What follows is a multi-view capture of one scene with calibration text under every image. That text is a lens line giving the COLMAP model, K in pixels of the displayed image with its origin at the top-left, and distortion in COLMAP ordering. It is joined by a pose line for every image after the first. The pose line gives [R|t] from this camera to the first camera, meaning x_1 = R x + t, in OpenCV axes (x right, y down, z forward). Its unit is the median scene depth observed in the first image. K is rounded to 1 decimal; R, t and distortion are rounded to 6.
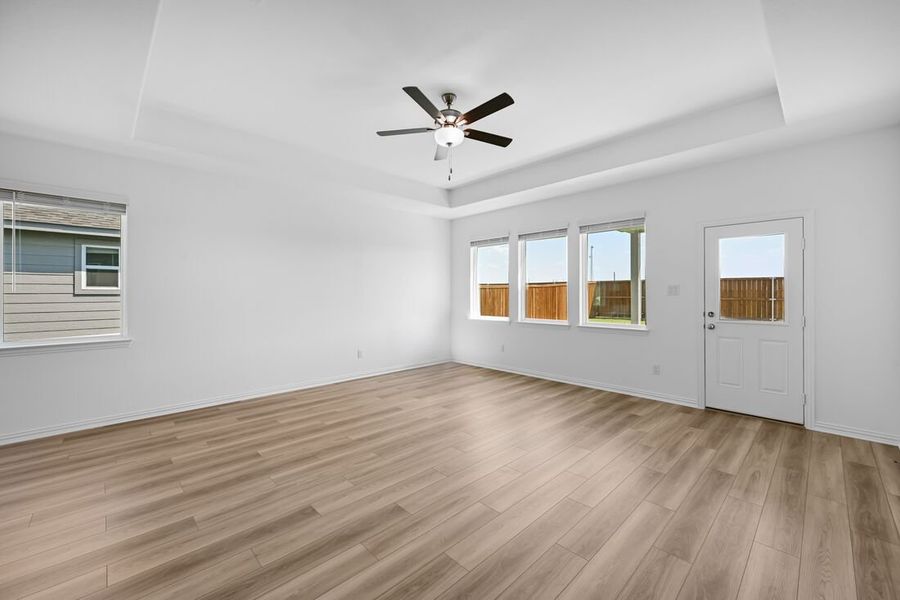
lens RADIAL K [[355.0, 0, 455.7], [0, 355.0, 295.6], [0, 0, 1]] dist [0.002288, 0.000395]
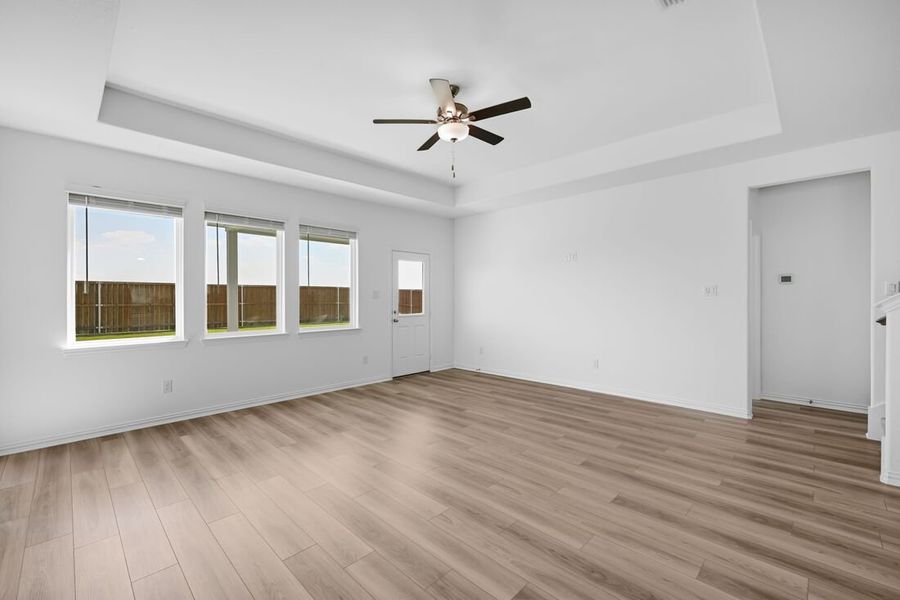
lens RADIAL K [[374.5, 0, 450.0], [0, 374.5, 300.0], [0, 0, 1]] dist [0.001082, 0.000208]
pose [[-0.002954, -0.001327, 0.999995, -0.863314], [0.008779, 0.999961, 0.001353, 0.003245], [-0.999957, 0.008783, -0.002942, 0.851582]]
